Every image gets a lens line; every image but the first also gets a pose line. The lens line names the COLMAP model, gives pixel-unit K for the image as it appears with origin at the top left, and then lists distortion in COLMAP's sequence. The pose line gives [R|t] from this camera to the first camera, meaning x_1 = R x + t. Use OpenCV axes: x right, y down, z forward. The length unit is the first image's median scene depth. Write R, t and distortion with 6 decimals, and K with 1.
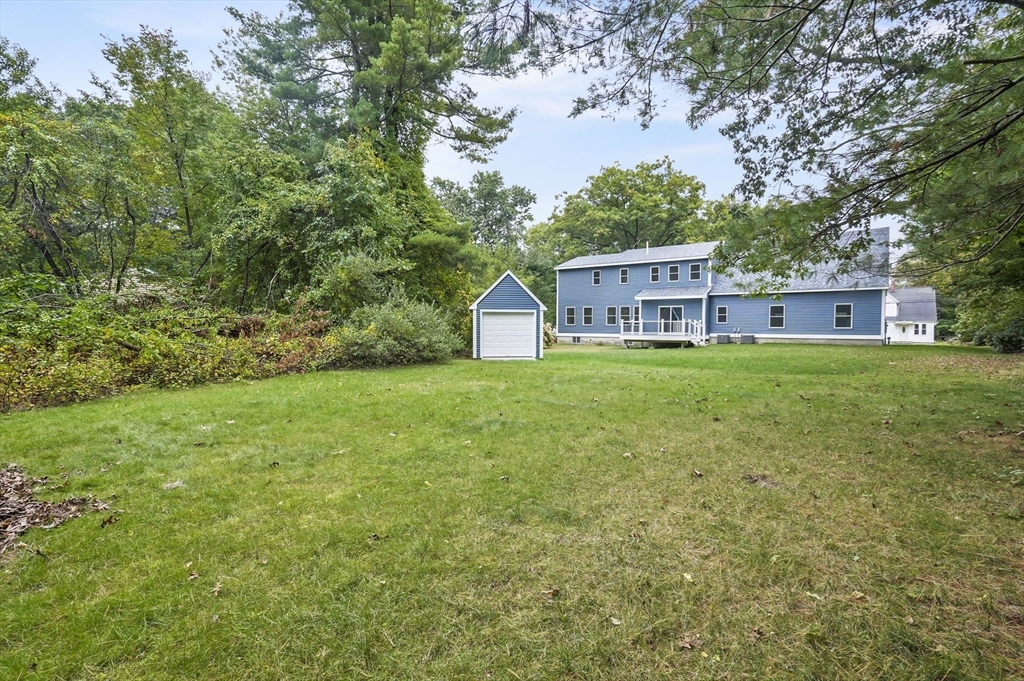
lens RADIAL K [[493.9, 0, 512.0], [0, 493.9, 340.5], [0, 0, 1]] dist [0.017595, 0.000675]
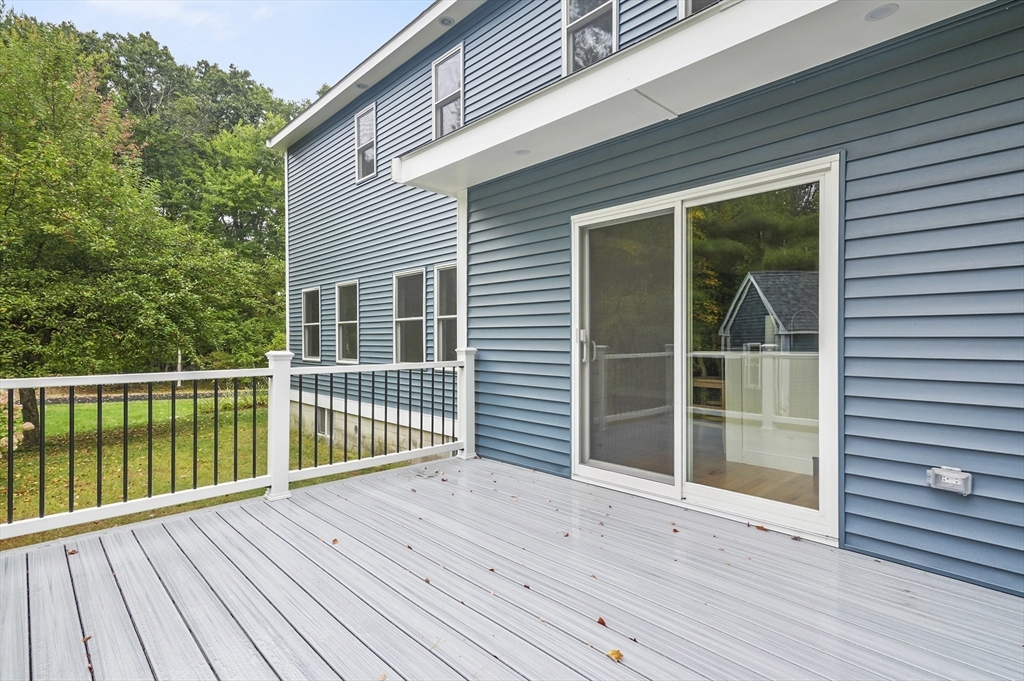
lens RADIAL K [[504.9, 0, 512.2], [0, 504.9, 350.3], [0, 0, 1]] dist [0.003155, 0.000274]
pose [[0.986124, -0.005551, -0.165917, 0.294250], [0.004995, 0.999980, -0.003768, -0.039572], [0.165935, 0.002887, 0.986133, 0.869691]]
